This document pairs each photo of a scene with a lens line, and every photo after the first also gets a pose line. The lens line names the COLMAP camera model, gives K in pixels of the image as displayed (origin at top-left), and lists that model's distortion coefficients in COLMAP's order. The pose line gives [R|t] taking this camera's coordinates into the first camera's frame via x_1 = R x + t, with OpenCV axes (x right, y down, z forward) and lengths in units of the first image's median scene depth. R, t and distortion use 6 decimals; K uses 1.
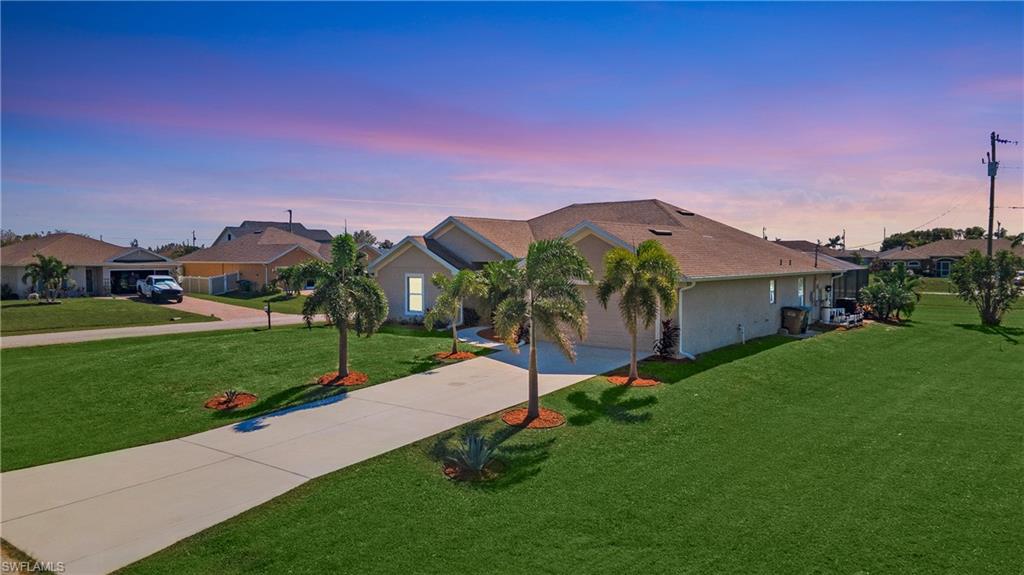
lens RADIAL K [[738.5, 0, 508.8], [0, 738.5, 295.9], [0, 0, 1]] dist [0.036000, 0.015129]
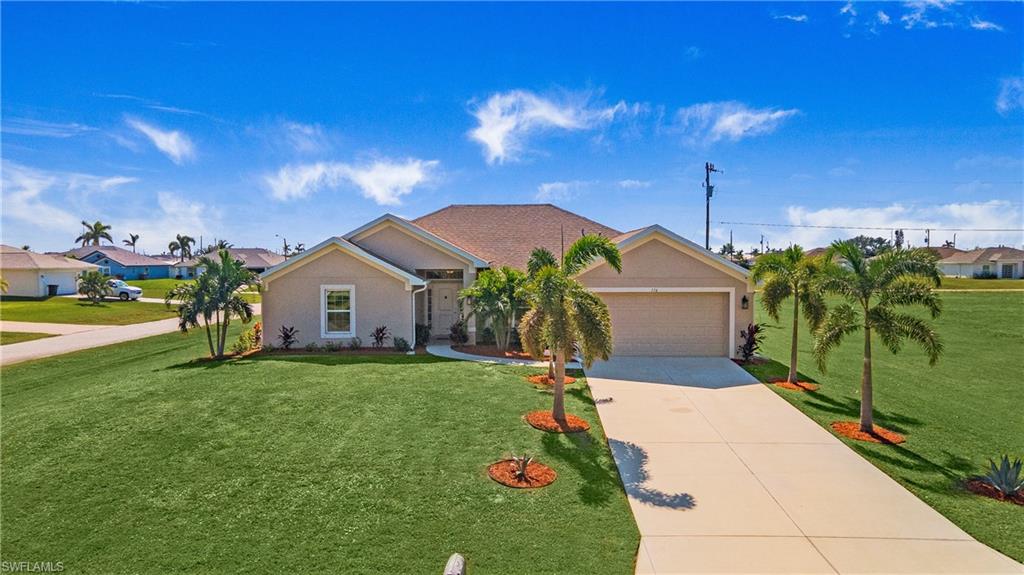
lens RADIAL K [[738.5, 0, 507.3], [0, 738.5, 284.7], [0, 0, 1]] dist [0.036000, 0.015129]
pose [[0.793441, -0.023042, 0.608211, -0.476903], [0.033733, 0.999412, -0.006145, -0.018984], [-0.607712, 0.025392, 0.793752, 0.265126]]
